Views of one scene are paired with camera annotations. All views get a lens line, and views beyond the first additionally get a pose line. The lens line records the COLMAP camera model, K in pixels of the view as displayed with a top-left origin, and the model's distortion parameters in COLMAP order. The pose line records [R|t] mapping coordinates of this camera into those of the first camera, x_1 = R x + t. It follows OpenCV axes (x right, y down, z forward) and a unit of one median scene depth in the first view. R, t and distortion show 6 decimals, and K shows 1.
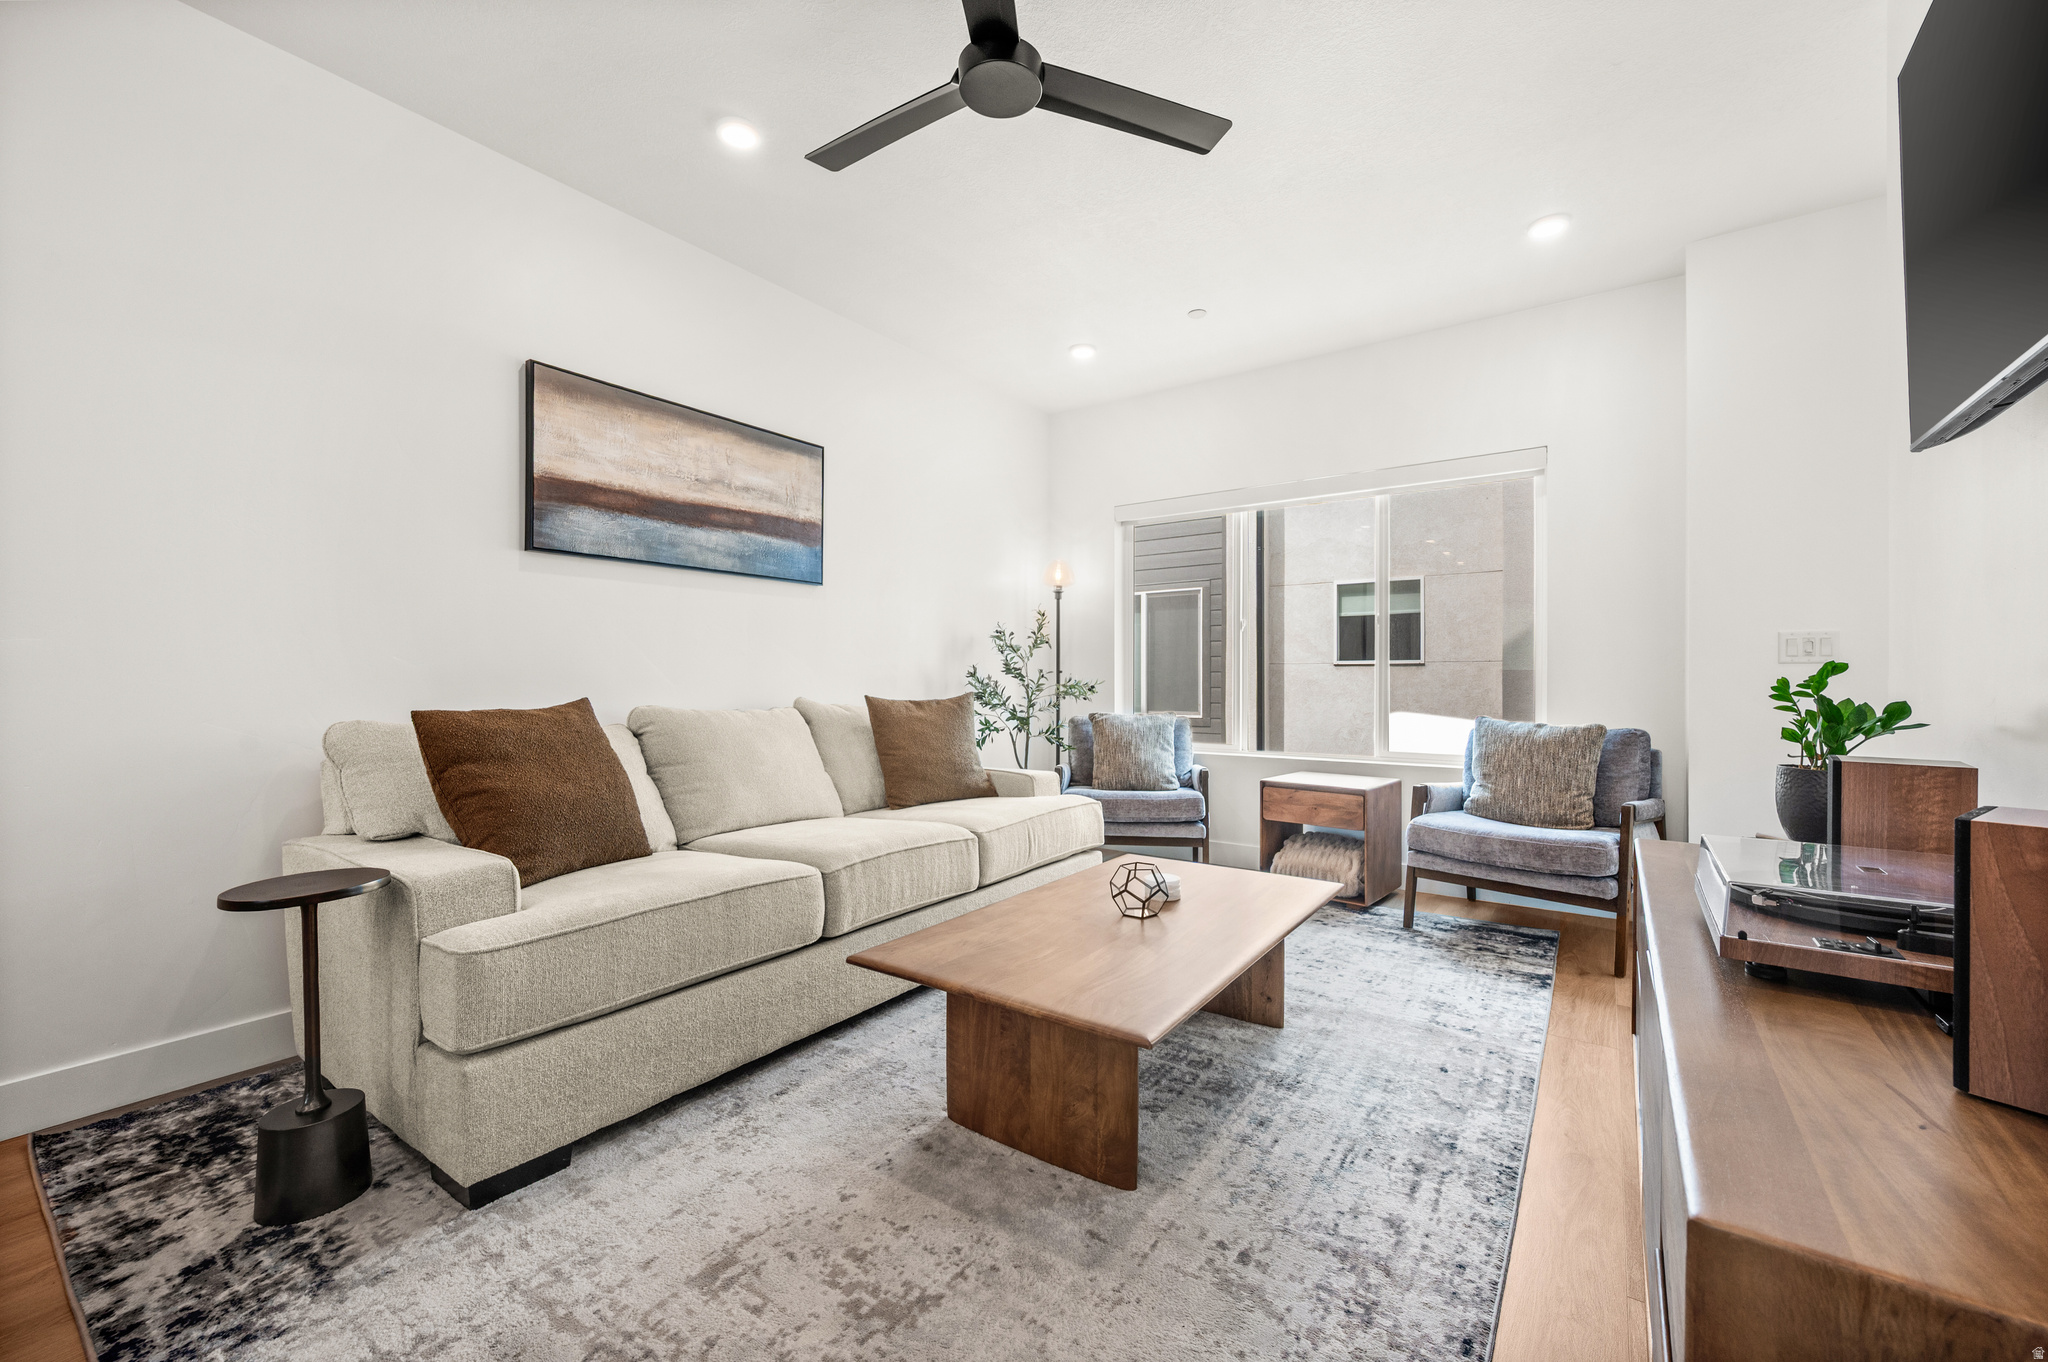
lens RADIAL K [[818.7, 0, 1028.0], [0, 818.7, 680.0], [0, 0, 1]] dist [-0.001409, -0.000273]
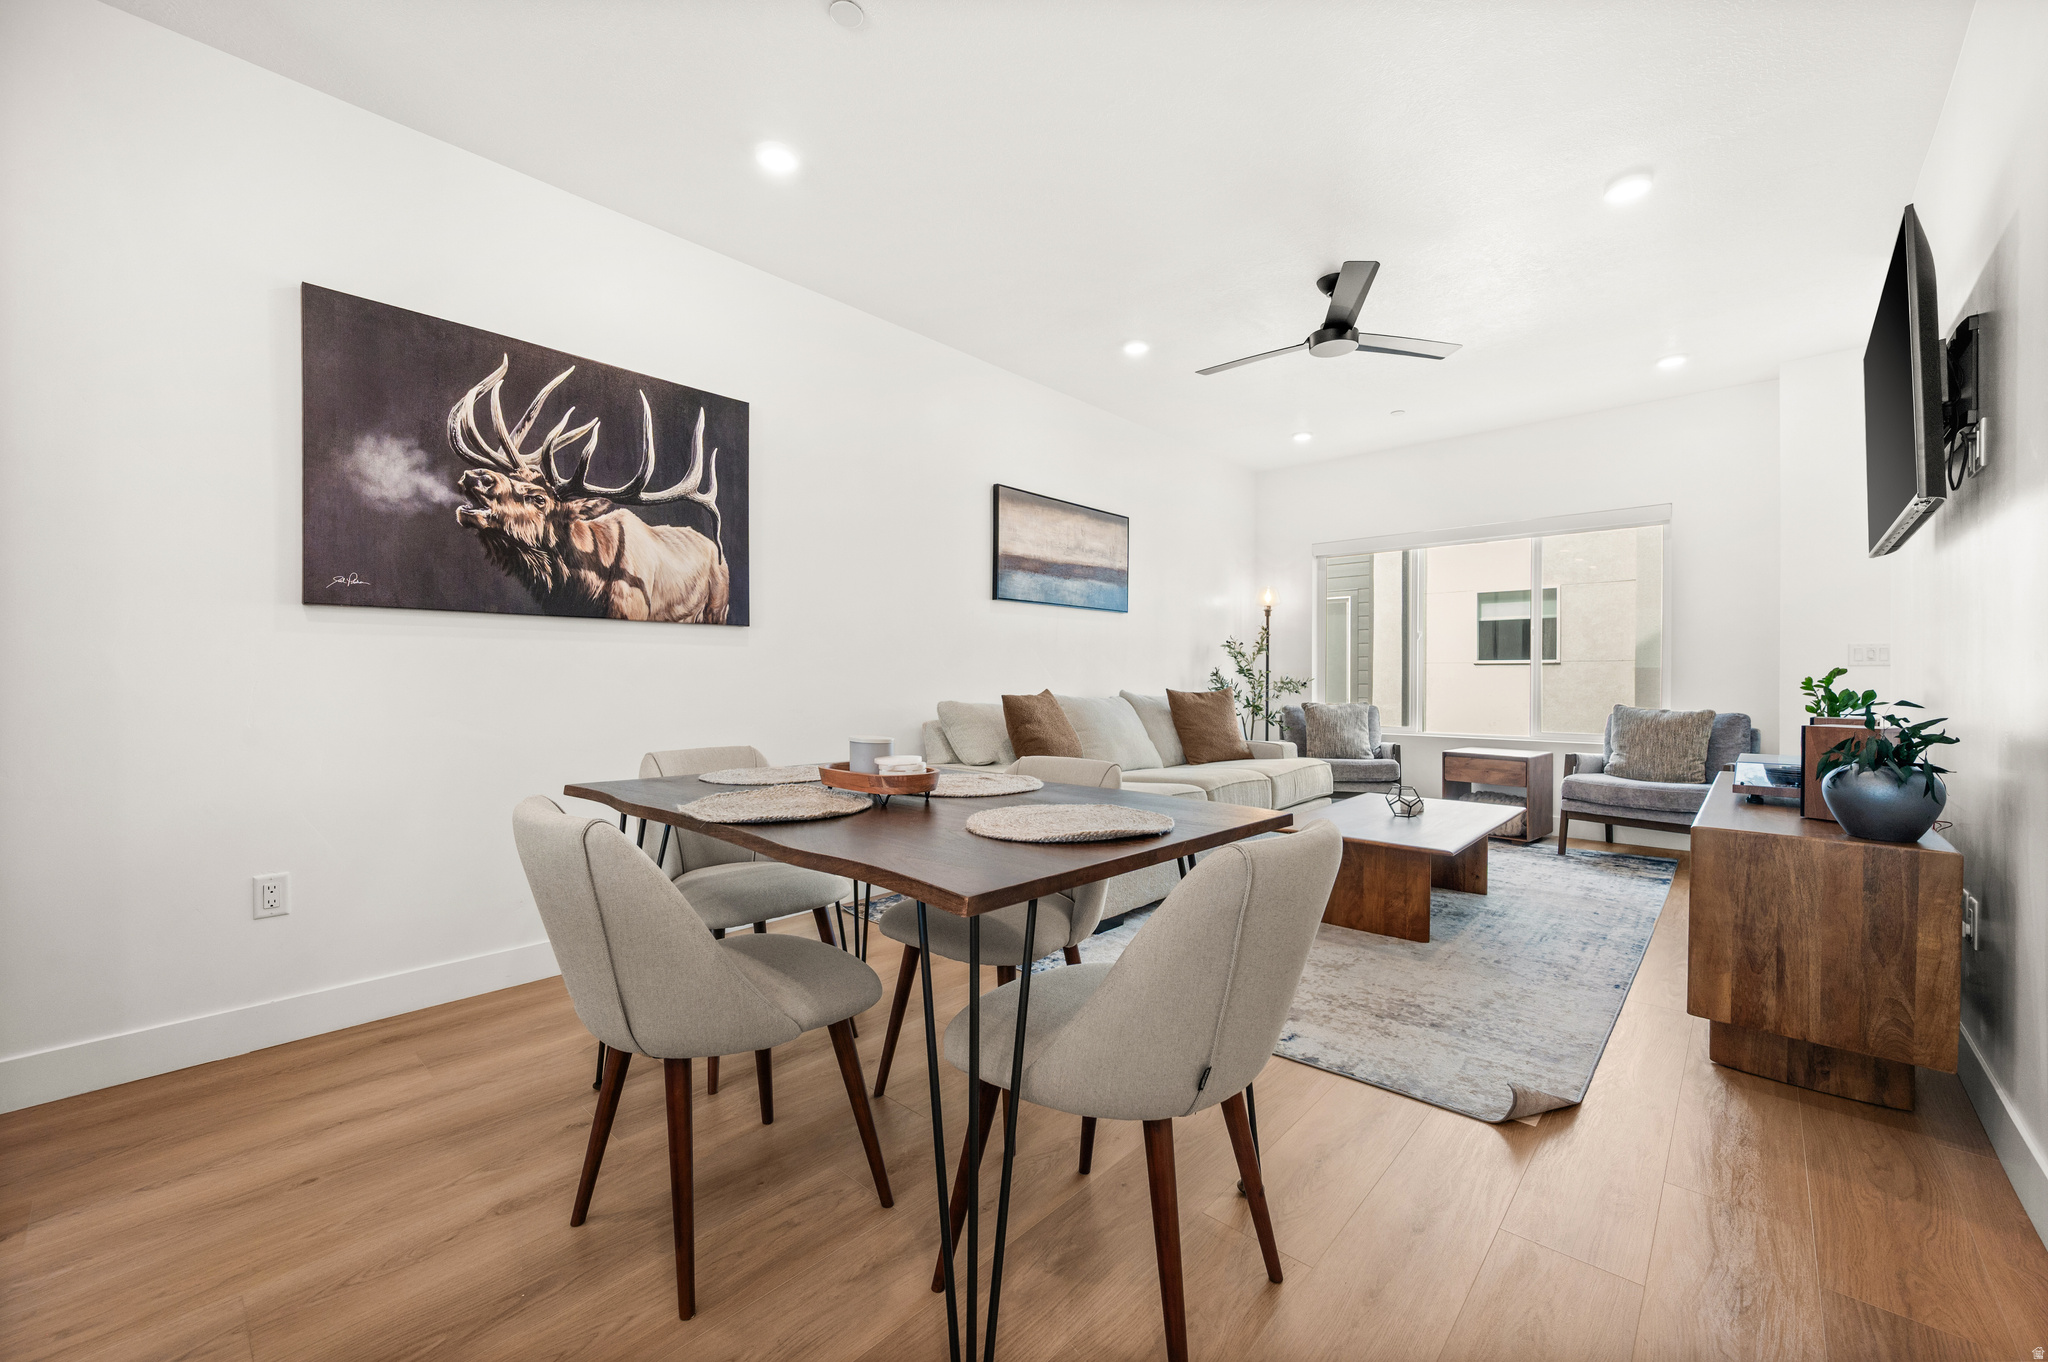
lens RADIAL K [[818.7, 0, 1021.0], [0, 818.7, 682.3], [0, 0, 1]] dist [-0.001409, -0.000273]
pose [[0.993025, -0.000019, -0.117901, -0.299889], [0.000713, 0.999983, 0.005844, -0.001435], [0.117898, -0.005887, 0.993008, -0.515908]]
